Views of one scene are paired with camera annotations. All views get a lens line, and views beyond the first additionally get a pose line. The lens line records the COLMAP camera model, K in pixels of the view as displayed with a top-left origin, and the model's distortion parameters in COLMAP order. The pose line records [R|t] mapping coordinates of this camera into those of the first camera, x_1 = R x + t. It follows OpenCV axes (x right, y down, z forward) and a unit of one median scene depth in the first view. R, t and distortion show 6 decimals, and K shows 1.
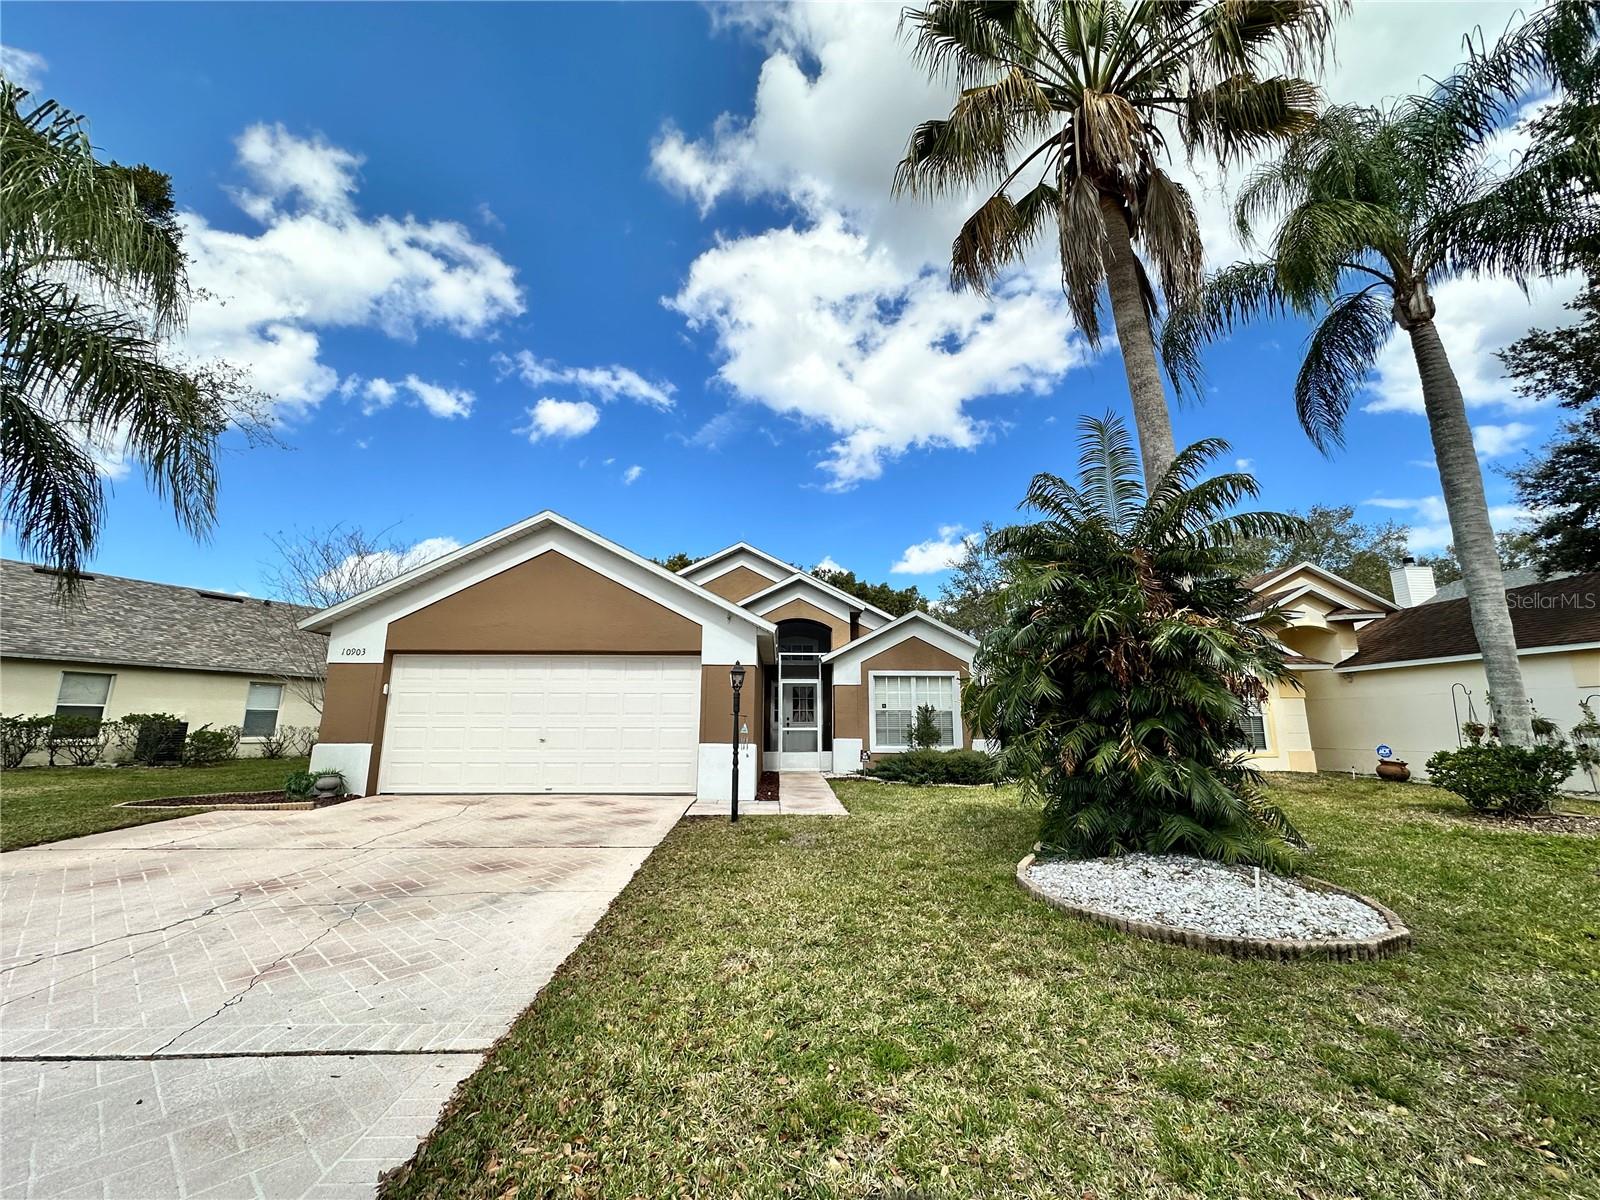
lens RADIAL K [[638.8, 0, 810.7], [0, 638.8, 592.8], [0, 0, 1]] dist [0.001537, 0.000192]
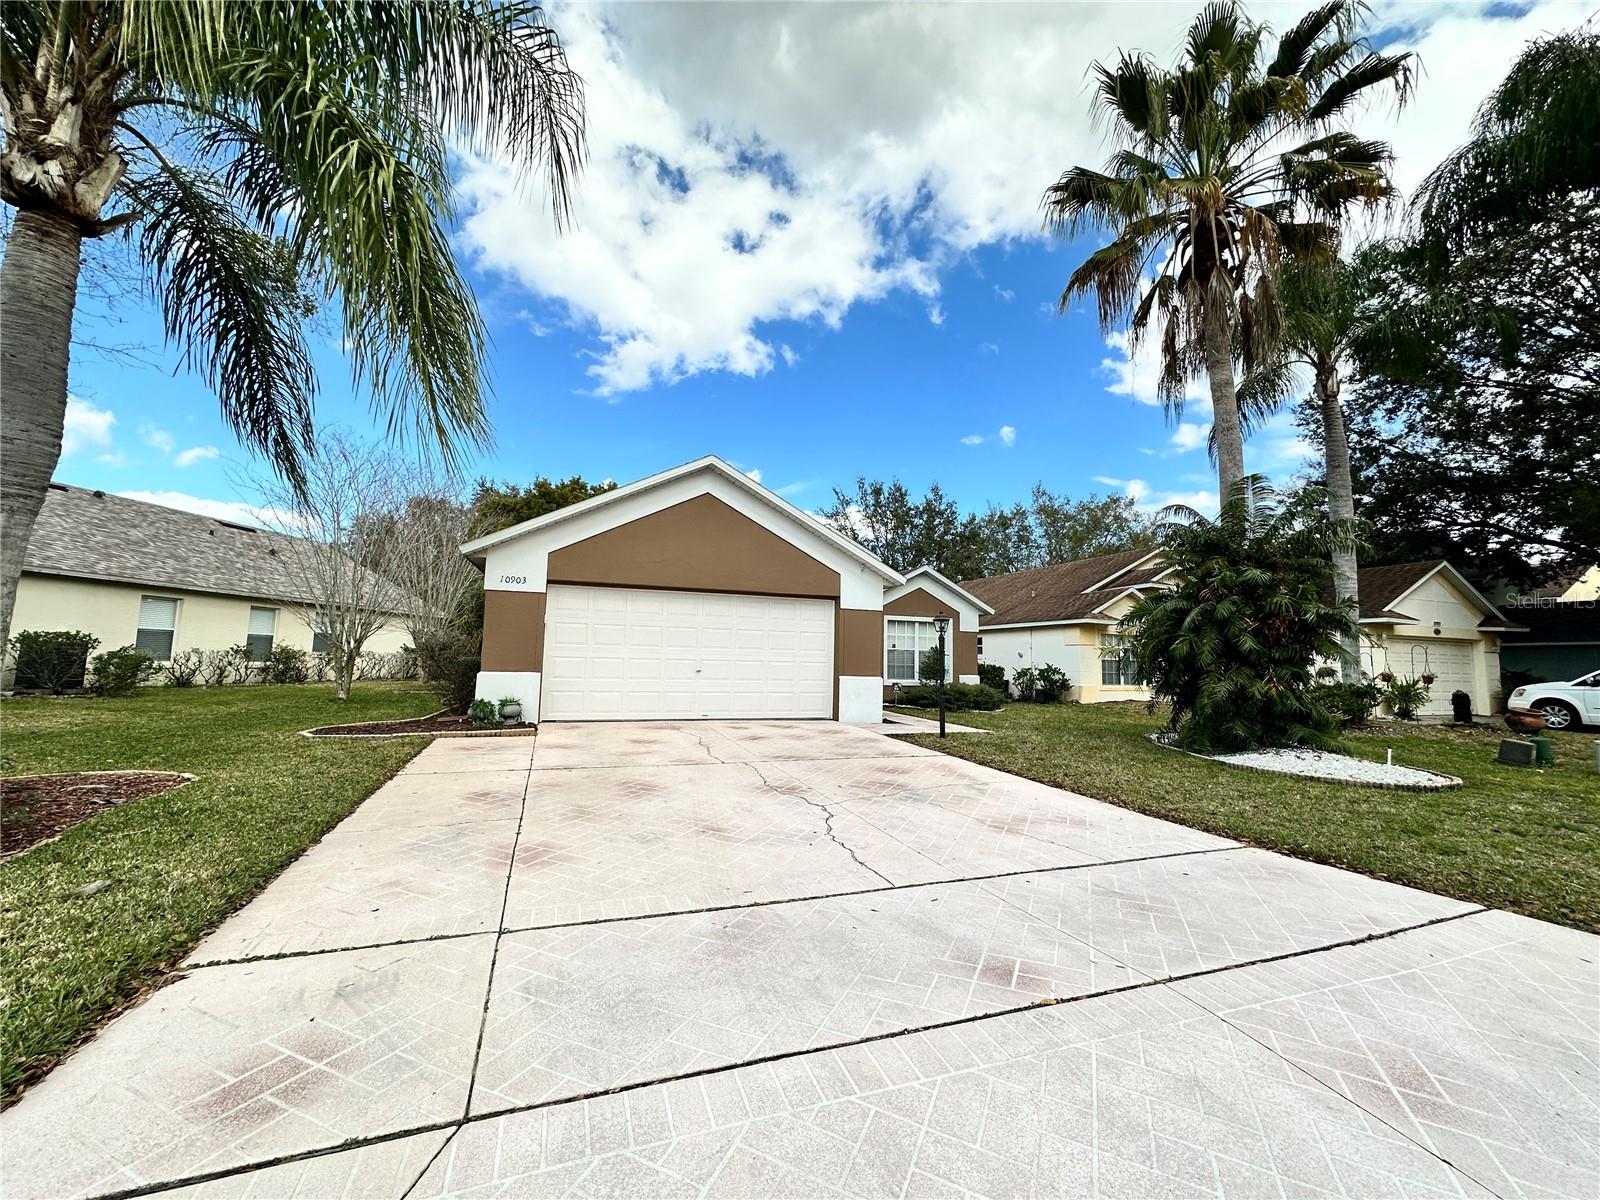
lens RADIAL K [[638.8, 0, 803.6], [0, 638.8, 595.3], [0, 0, 1]] dist [0.001537, 0.000192]
pose [[0.948932, 0.051111, 0.311314, -0.573393], [-0.083370, 0.992336, 0.091205, -0.009507], [-0.304266, -0.112502, 0.945920, -0.057360]]
